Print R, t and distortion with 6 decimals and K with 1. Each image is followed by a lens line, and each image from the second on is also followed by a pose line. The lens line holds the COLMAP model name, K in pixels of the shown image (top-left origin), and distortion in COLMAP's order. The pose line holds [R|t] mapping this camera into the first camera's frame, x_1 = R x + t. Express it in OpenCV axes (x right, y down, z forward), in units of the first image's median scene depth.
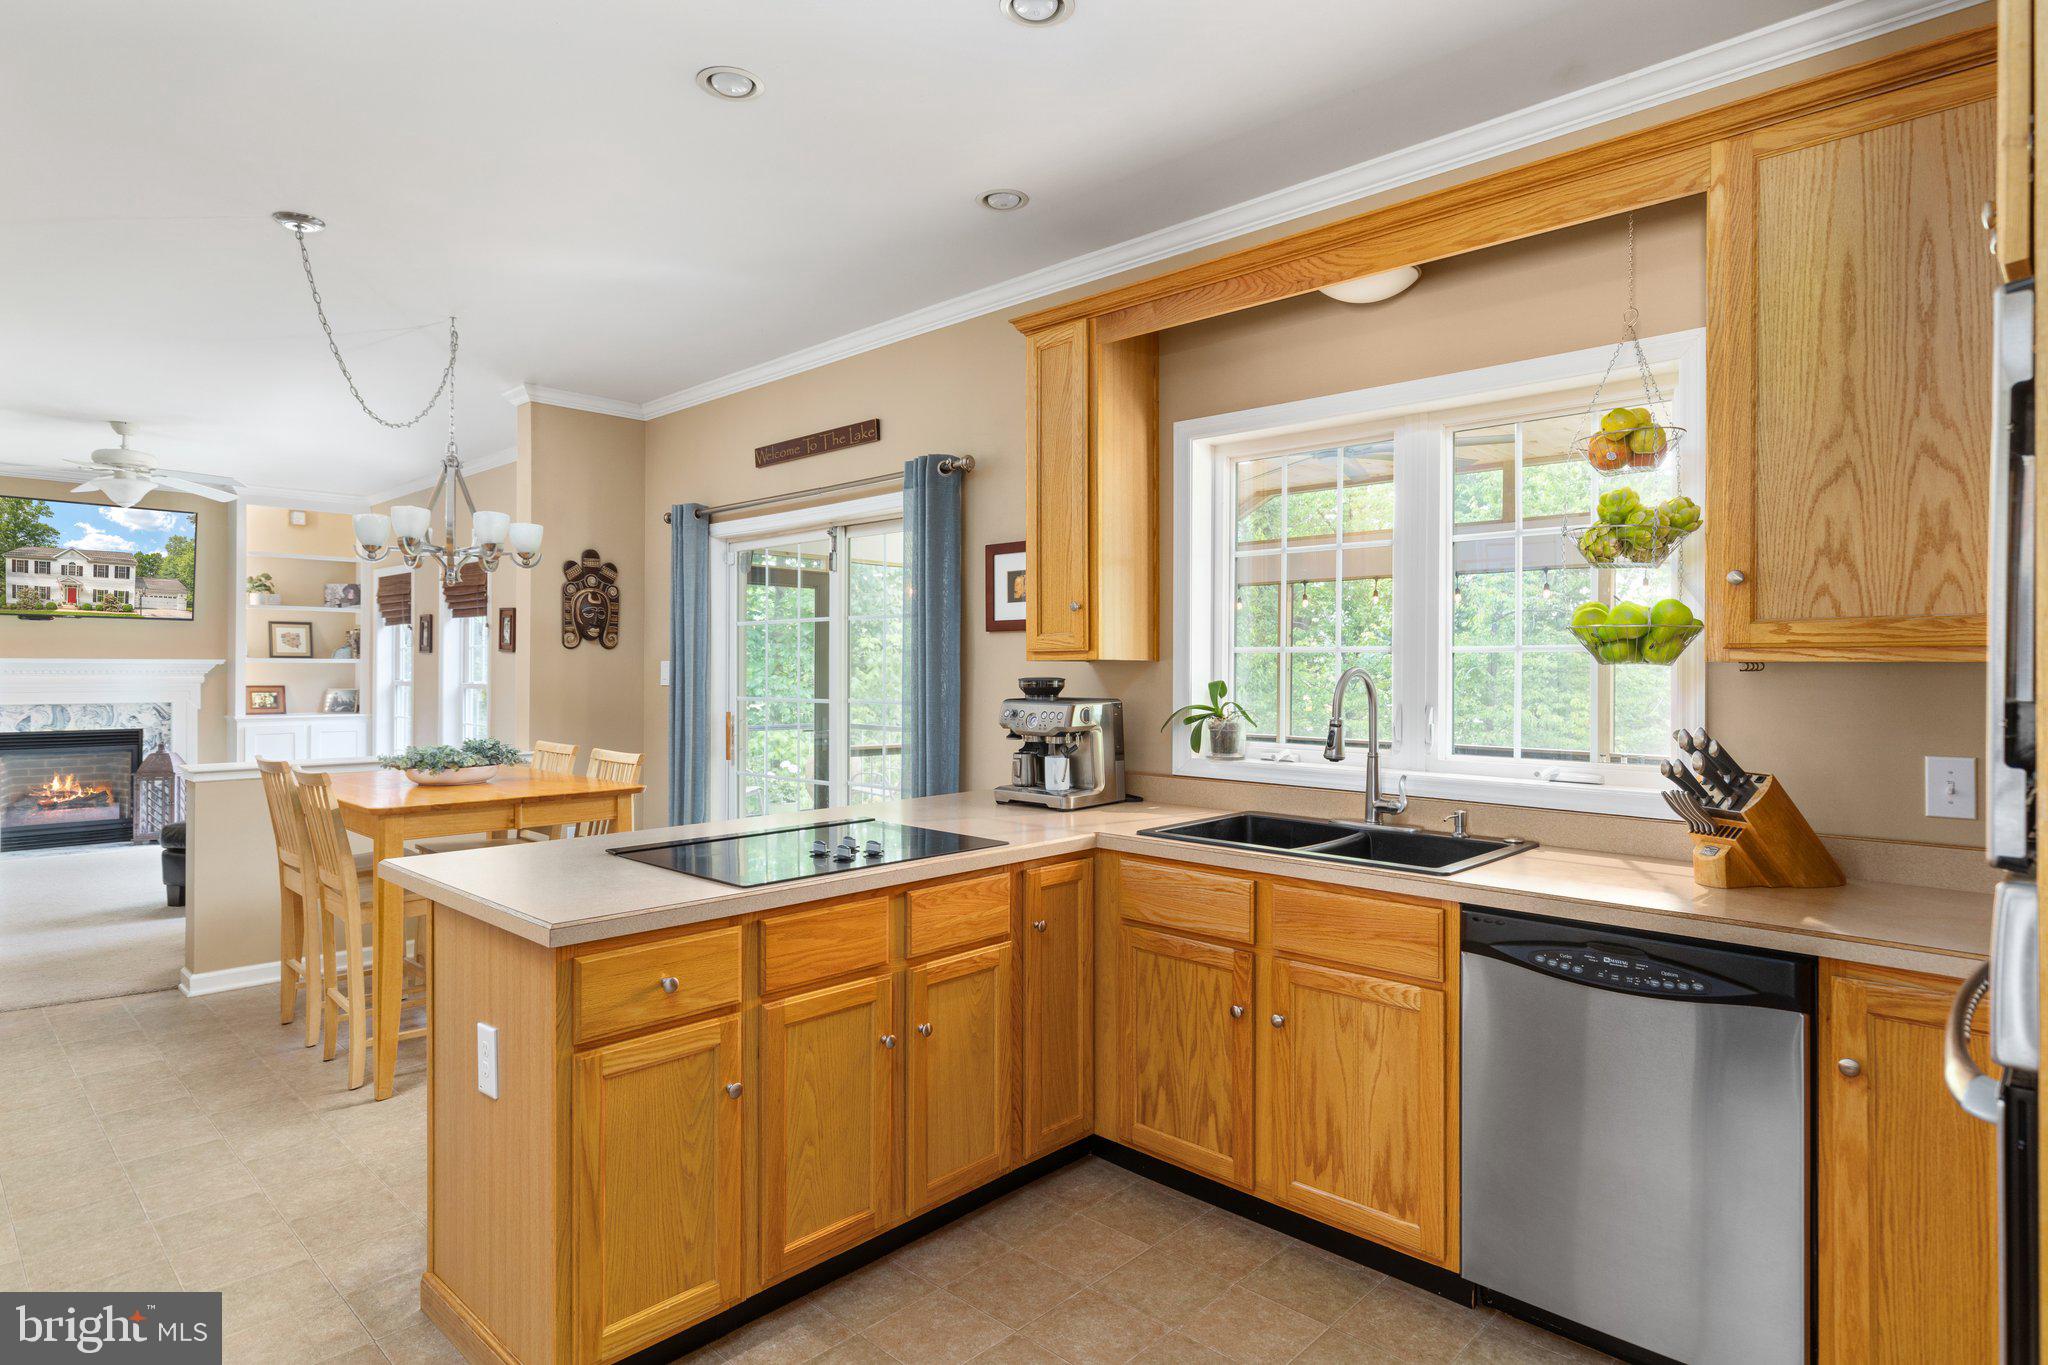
lens RADIAL K [[1085.9, 0, 1024.0], [0, 1085.9, 682.5], [0, 0, 1]] dist [0.002870, 0.000660]
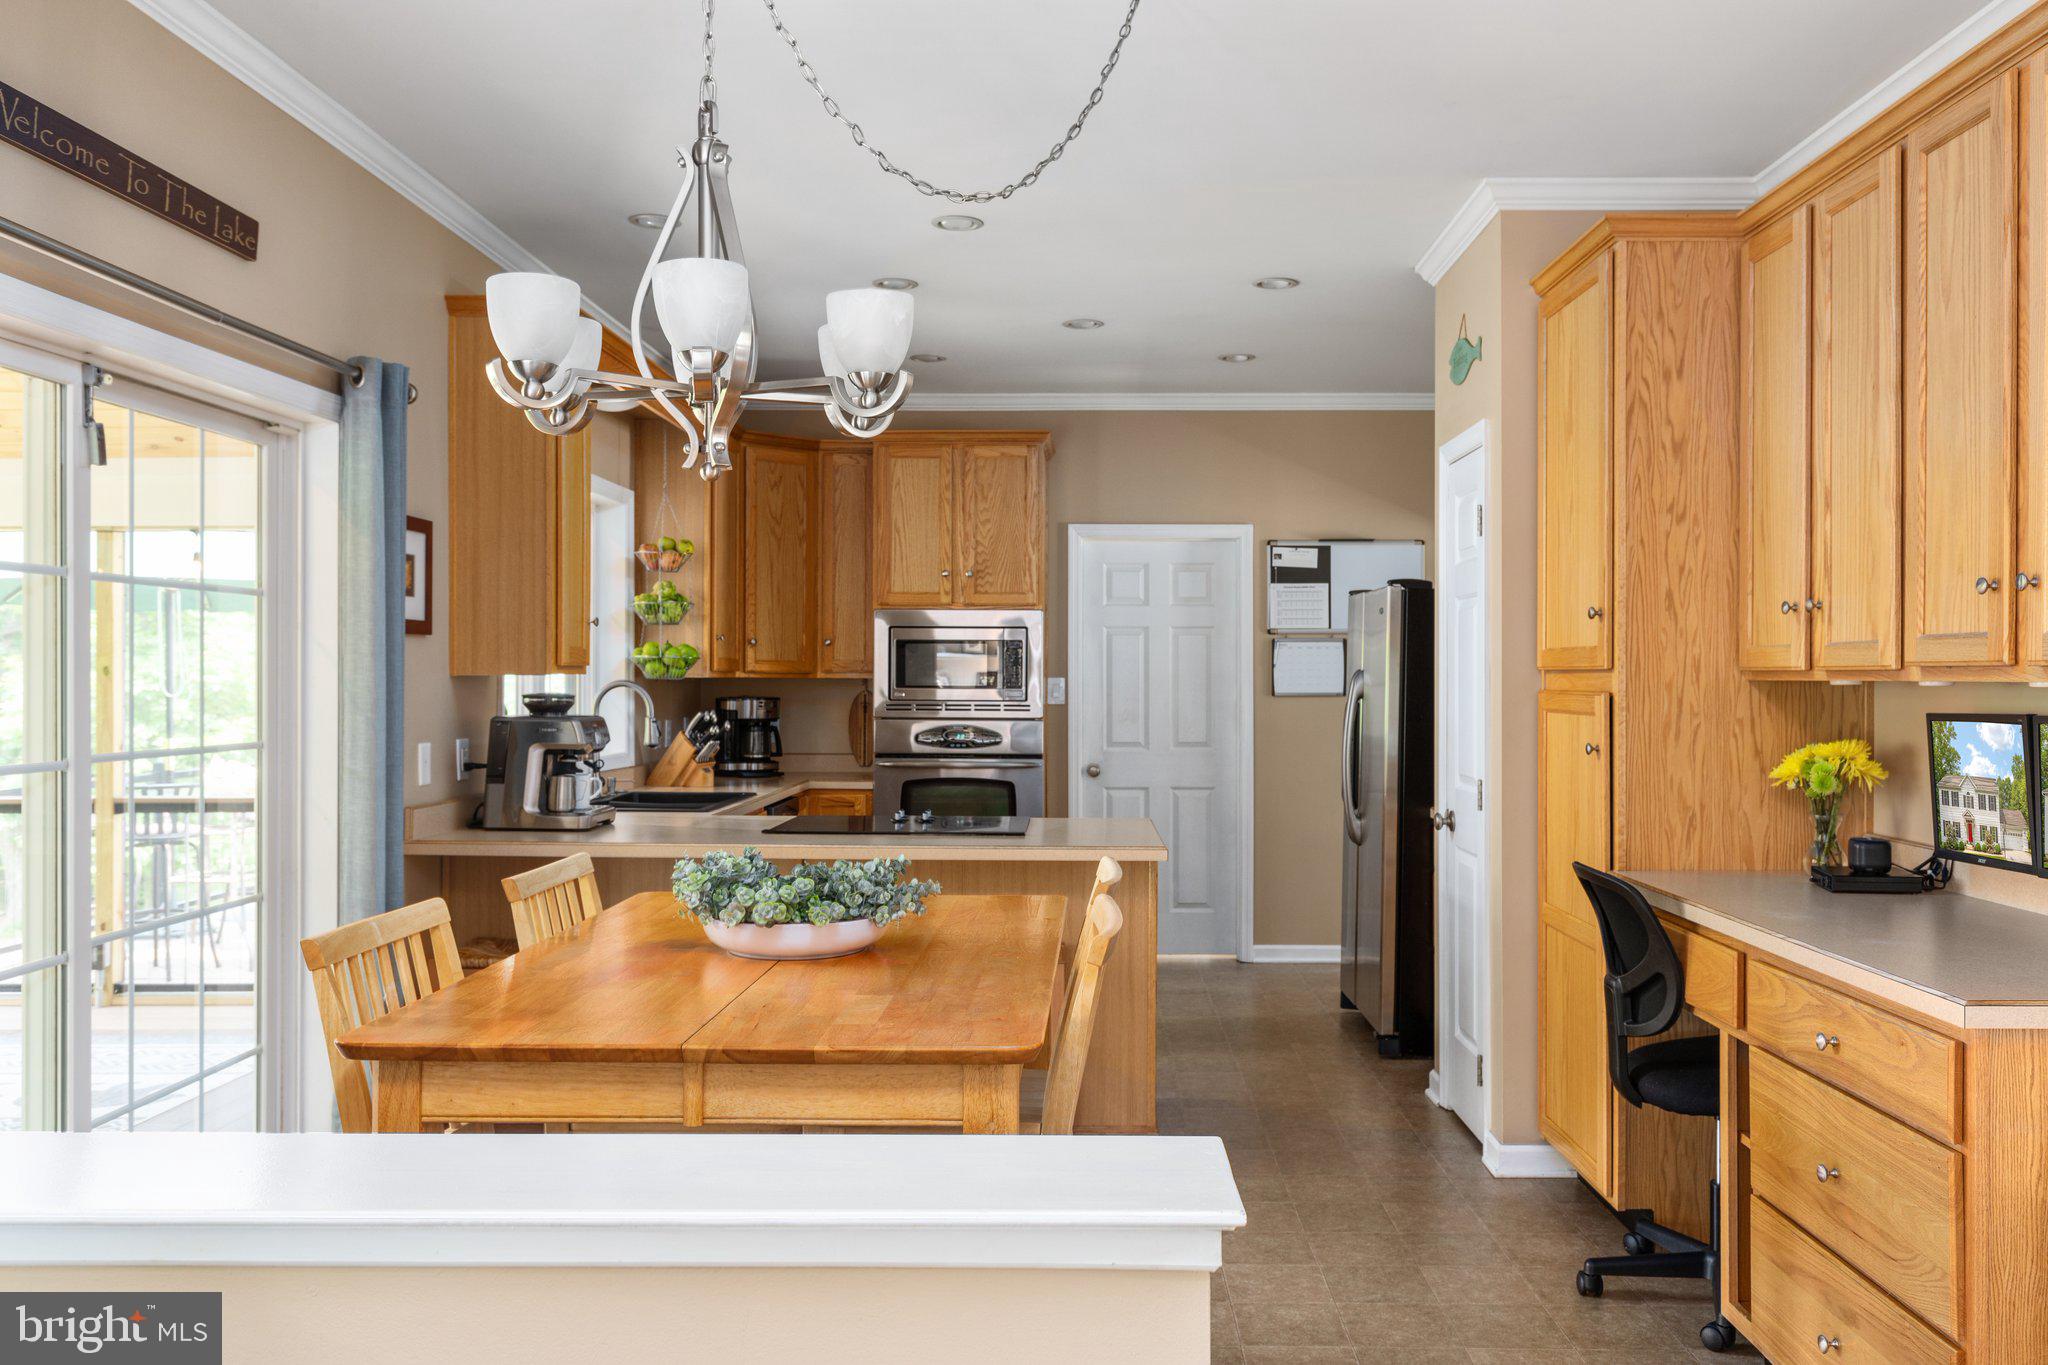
lens RADIAL K [[1594.6, 0, 1072.7], [0, 1594.6, 682.2], [0, 0, 1]] dist [-0.000659, -0.003039]
pose [[-0.677489, -0.013677, 0.735406, -1.132079], [-0.002224, 0.999861, 0.016546, -0.034121], [-0.735530, 0.009574, -0.677425, 1.417145]]
